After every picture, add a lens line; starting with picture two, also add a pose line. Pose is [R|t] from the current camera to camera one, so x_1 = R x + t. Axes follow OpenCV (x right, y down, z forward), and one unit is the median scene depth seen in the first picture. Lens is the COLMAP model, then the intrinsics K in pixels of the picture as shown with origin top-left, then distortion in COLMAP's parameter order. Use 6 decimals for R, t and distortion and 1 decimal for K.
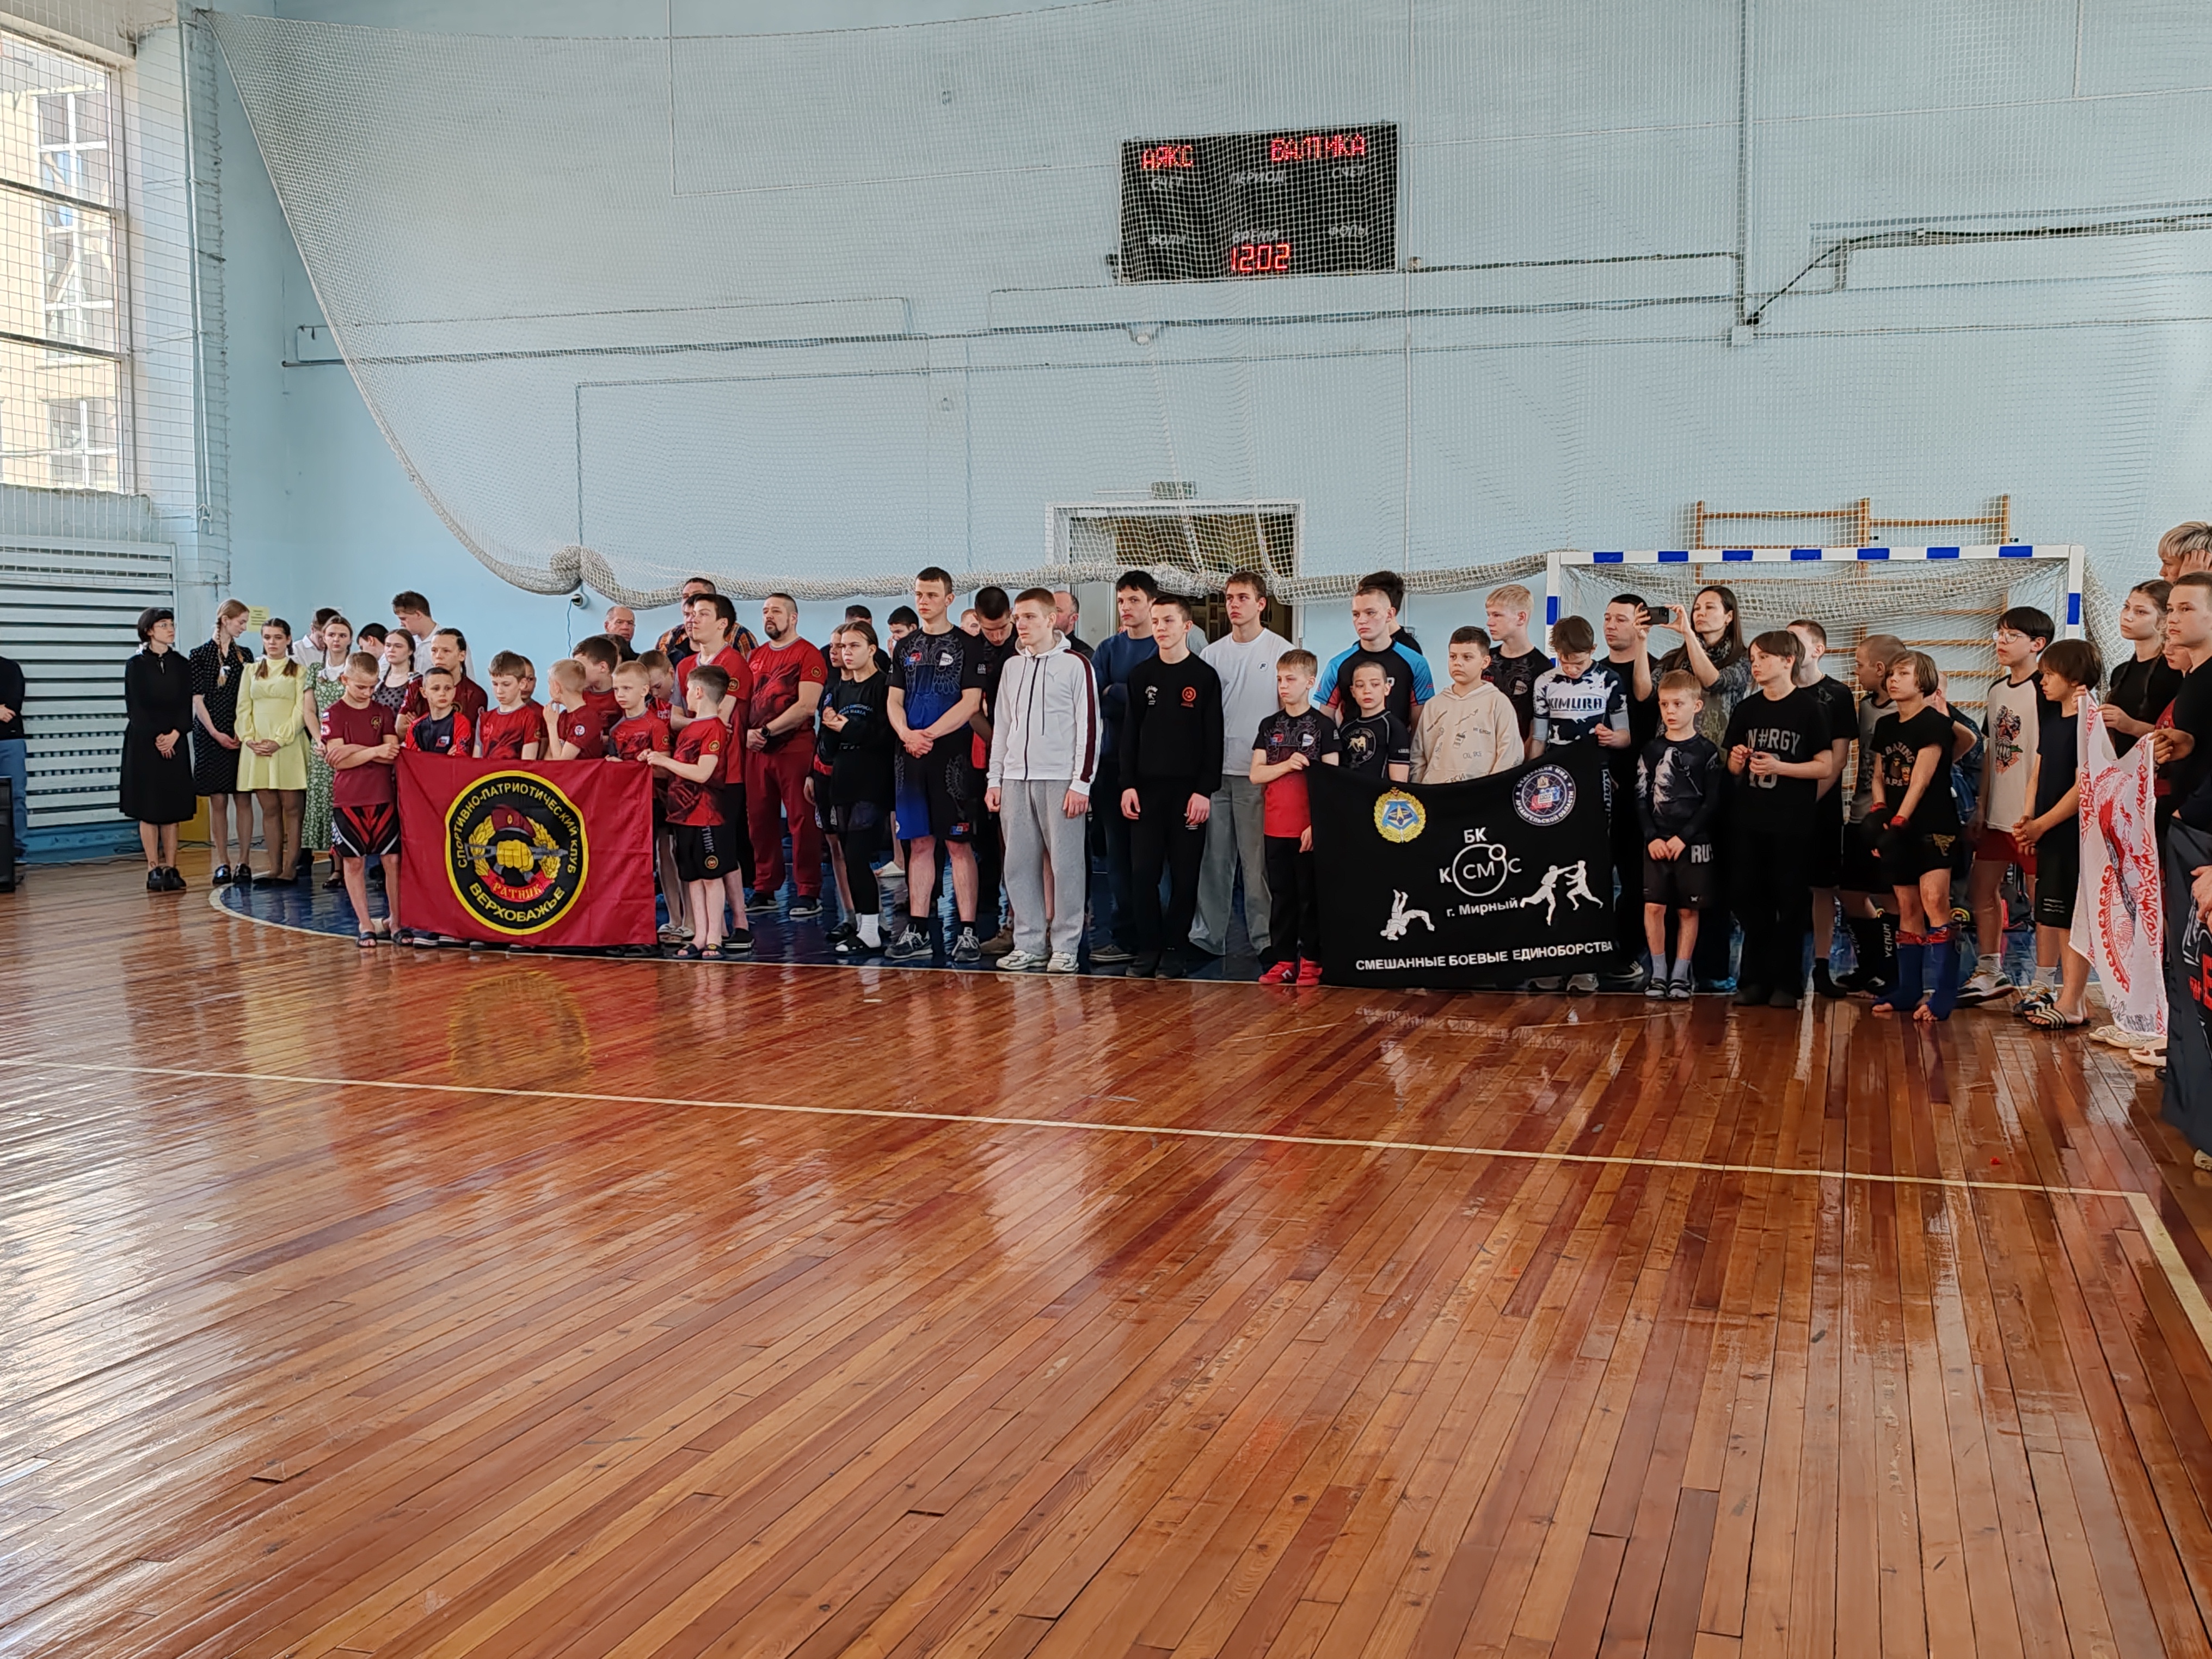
lens RADIAL K [[2329.4, 0, 1102.8], [0, 2329.4, 825.8], [0, 0, 1]] dist [0.062780, 0.000000]
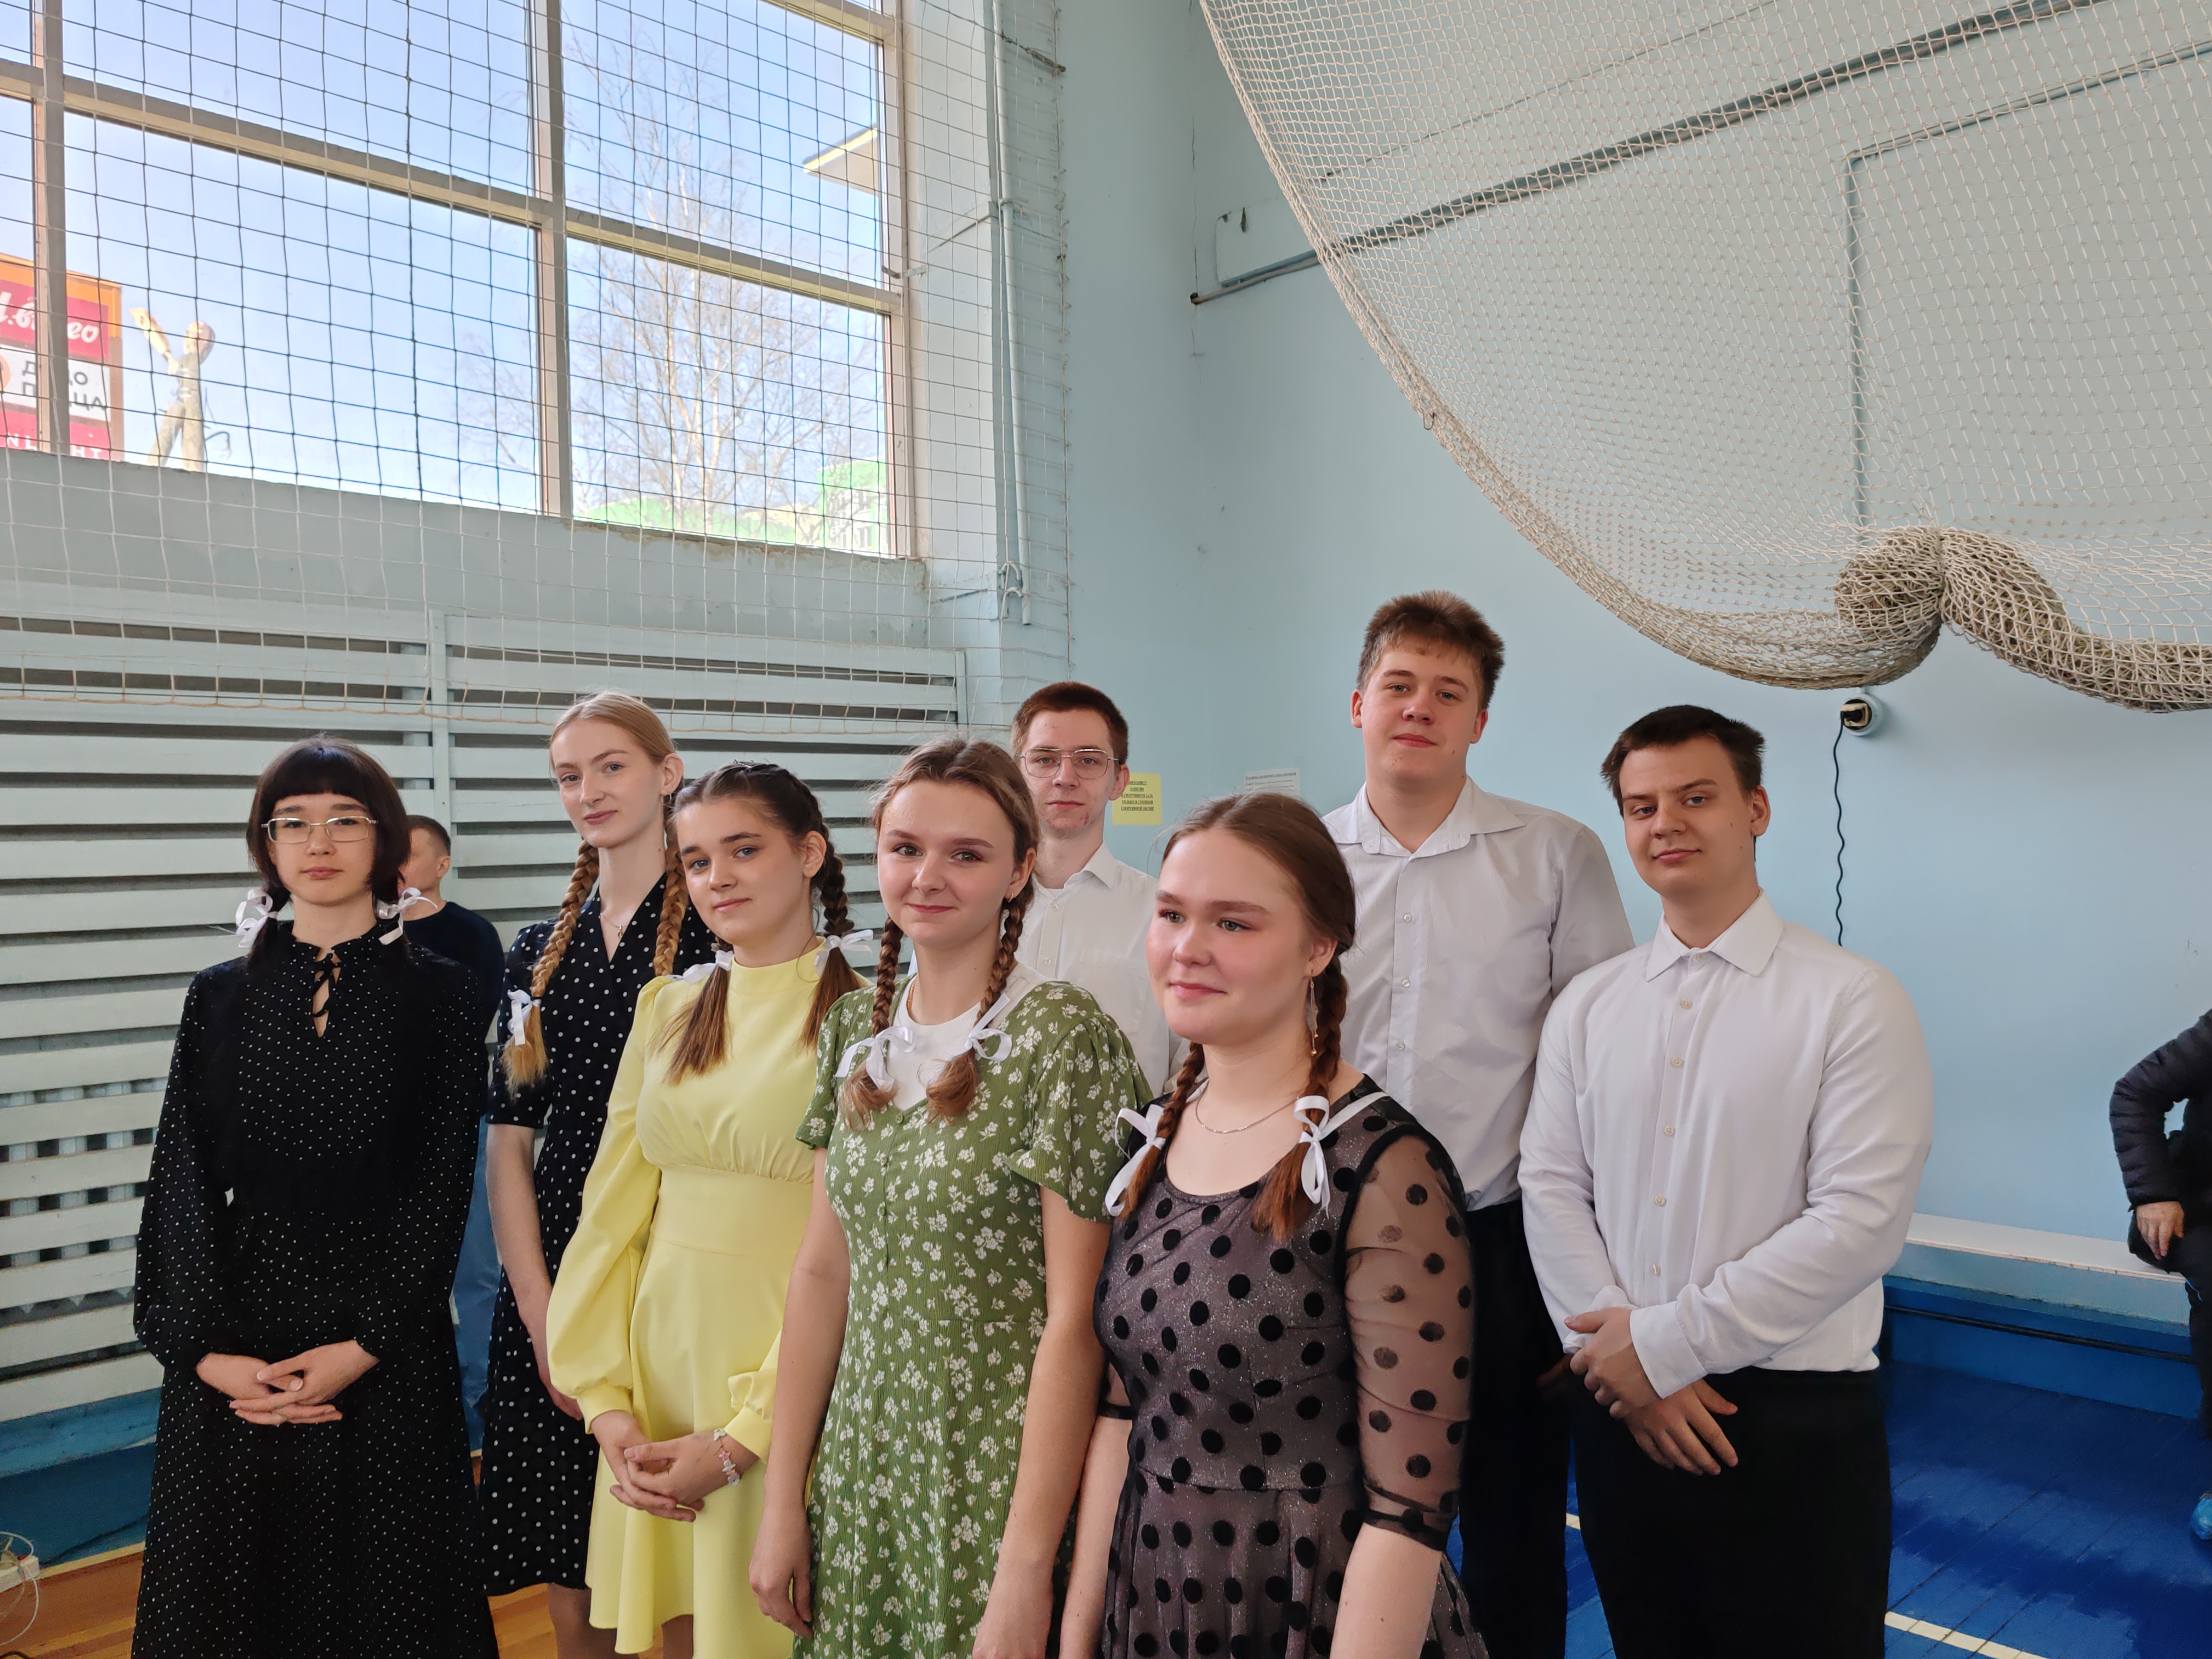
lens RADIAL K [[1680.0, 0, 1103.0], [0, 1680.0, 822.5], [0, 0, 1]] dist [0.020797, 0.000009]
pose [[0.875140, -0.036634, -0.482481, -0.204174], [-0.001893, 0.996863, -0.079124, -0.057590], [0.483866, 0.070158, 0.872325, 0.715589]]
